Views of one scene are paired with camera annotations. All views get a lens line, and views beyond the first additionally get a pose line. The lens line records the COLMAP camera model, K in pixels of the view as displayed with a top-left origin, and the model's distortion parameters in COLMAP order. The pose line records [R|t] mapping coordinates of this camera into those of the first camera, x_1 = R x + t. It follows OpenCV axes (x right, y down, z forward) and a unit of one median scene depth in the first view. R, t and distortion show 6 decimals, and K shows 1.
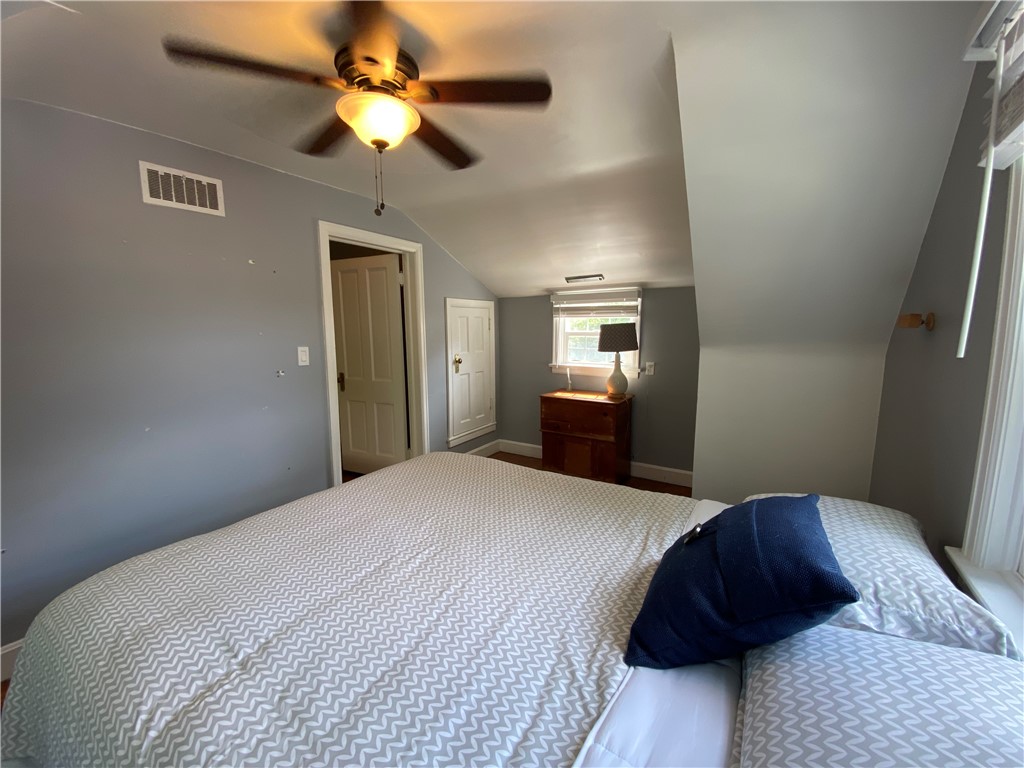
lens RADIAL K [[419.9, 0, 512.0], [0, 419.9, 384.0], [0, 0, 1]] dist [-0.002156, -0.000342]
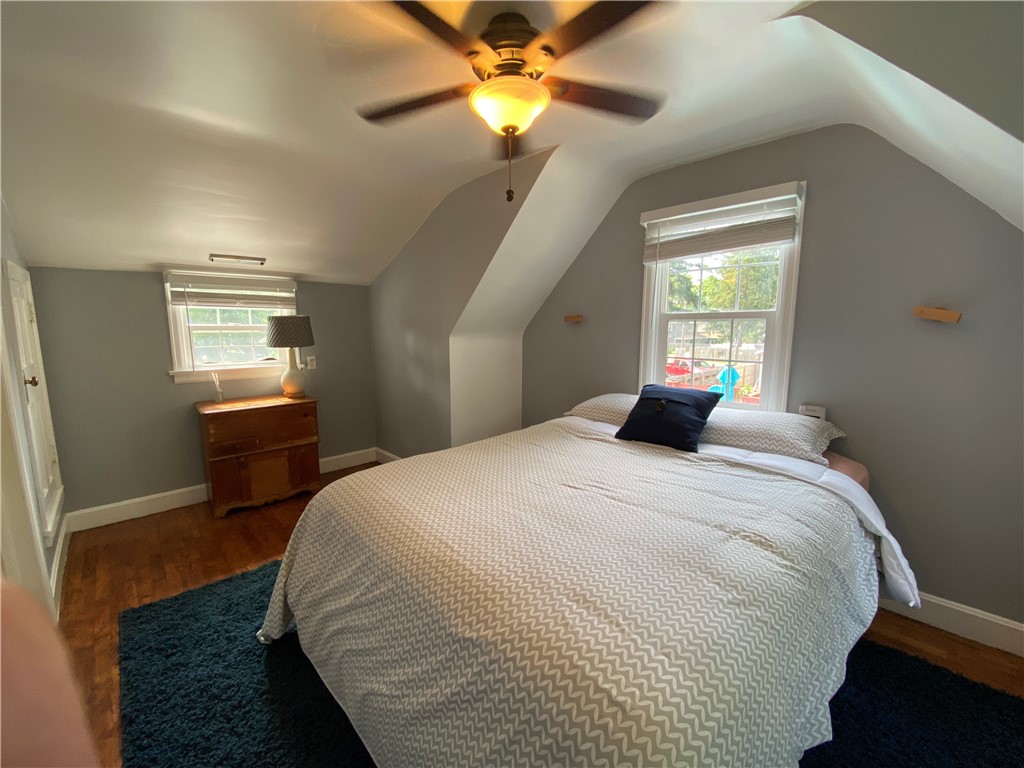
lens RADIAL K [[419.9, 0, 512.0], [0, 419.9, 384.0], [0, 0, 1]] dist [-0.002156, -0.000342]
pose [[0.218876, -0.130689, 0.966961, -0.526182], [0.124473, 0.986633, 0.105172, -0.033007], [-0.967781, 0.097341, 0.232217, 0.322972]]
